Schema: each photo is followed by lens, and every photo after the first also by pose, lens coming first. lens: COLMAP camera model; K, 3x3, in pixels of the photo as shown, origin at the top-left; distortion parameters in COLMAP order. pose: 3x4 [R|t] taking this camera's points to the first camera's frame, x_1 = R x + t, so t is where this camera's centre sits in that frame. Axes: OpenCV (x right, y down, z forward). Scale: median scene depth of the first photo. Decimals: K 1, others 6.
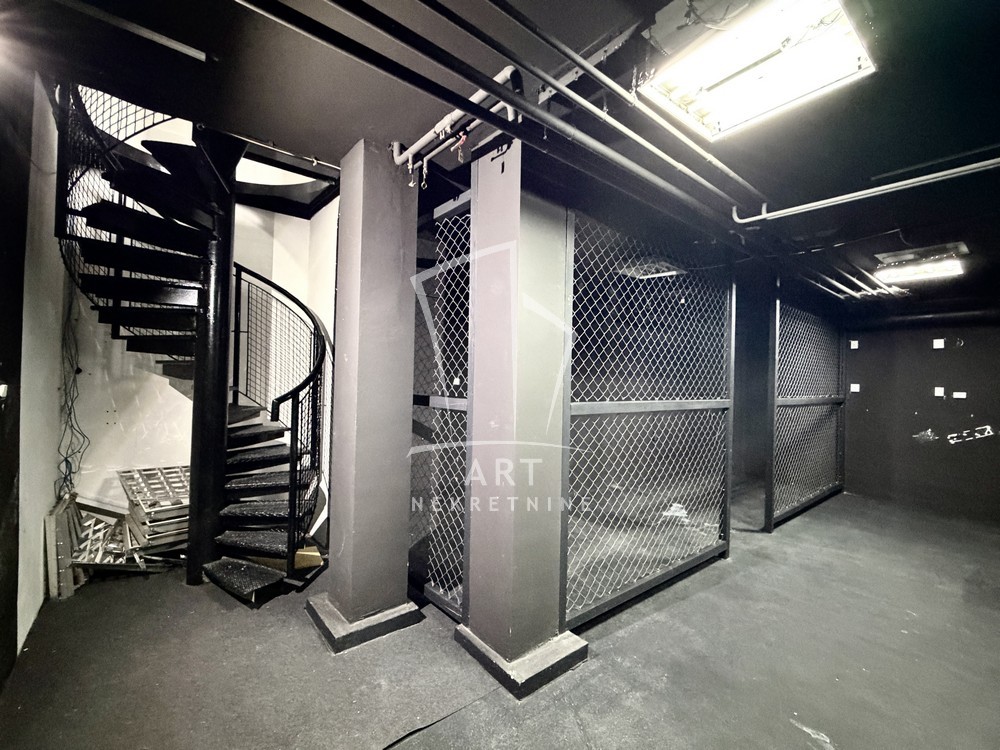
lens RADIAL K [[423.6, 0, 498.5], [0, 423.6, 375.8], [0, 0, 1]] dist [-0.000829, -0.000156]
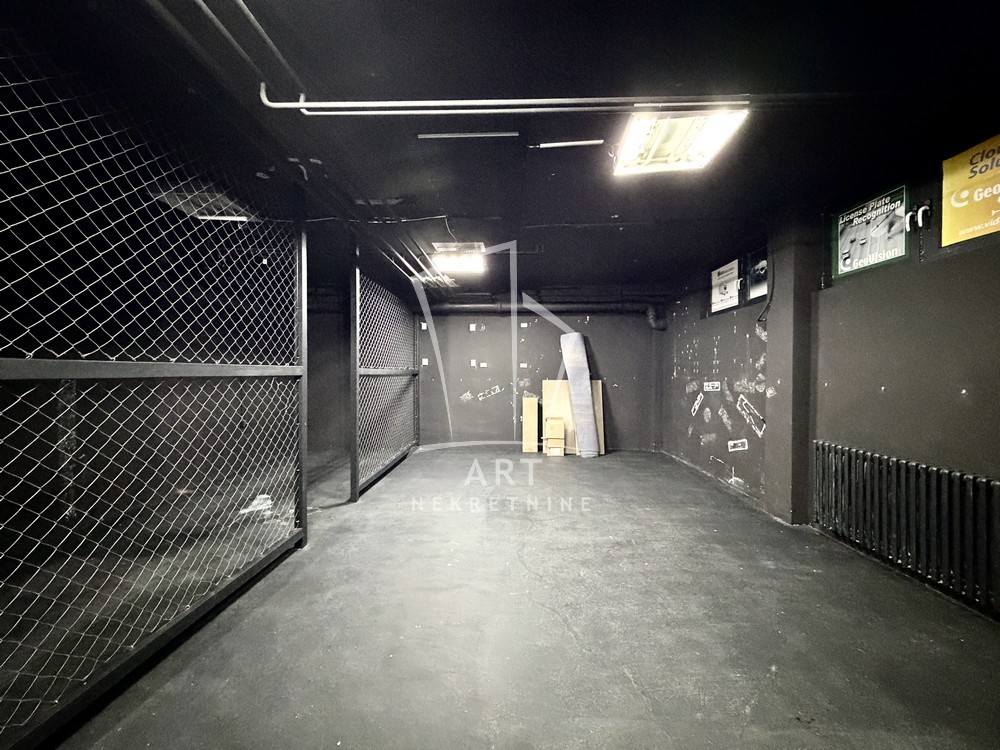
lens RADIAL K [[399.6, 0, 496.3], [0, 399.6, 375.0], [0, 0, 1]] dist [0.001433, 0.000498]
pose [[0.656223, -0.030737, 0.753941, 0.154296], [0.008580, 0.999409, 0.033277, 0.041388], [-0.754518, -0.015369, 0.656099, 0.131246]]
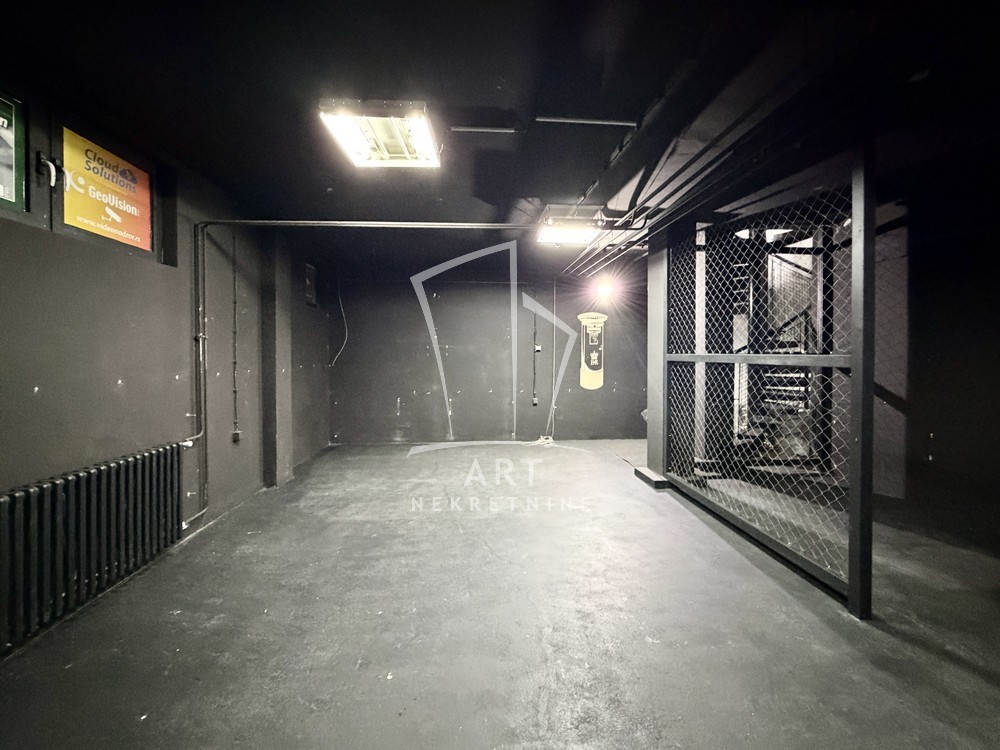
lens RADIAL K [[414.3, 0, 501.1], [0, 414.3, 356.3], [0, 0, 1]] dist [-0.000195, -0.000015]
pose [[-0.556373, -0.018630, -0.830724, 1.115665], [-0.004005, 0.999797, -0.019739, 0.059093], [0.830923, -0.007655, -0.556335, 0.764061]]
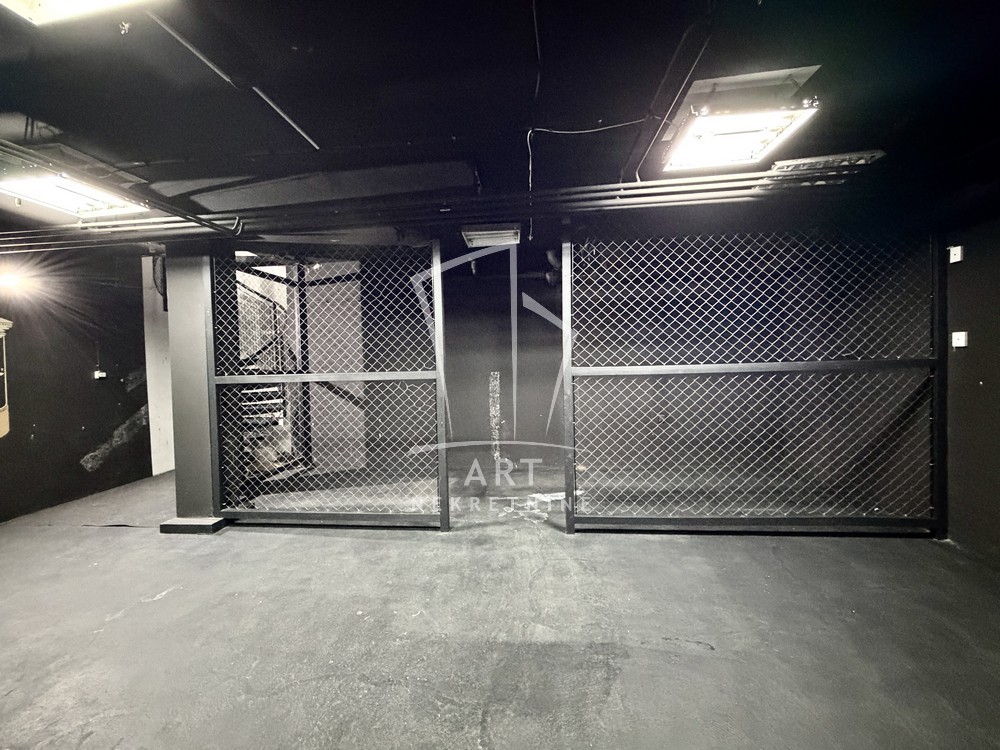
lens RADIAL K [[423.5, 0, 497.9], [0, 423.5, 369.4], [0, 0, 1]] dist [-0.001506, -0.000006]
pose [[0.706610, -0.023164, -0.707224, 1.123885], [0.055226, 0.998221, 0.022483, 0.031048], [0.705445, -0.054944, 0.706632, 0.345916]]
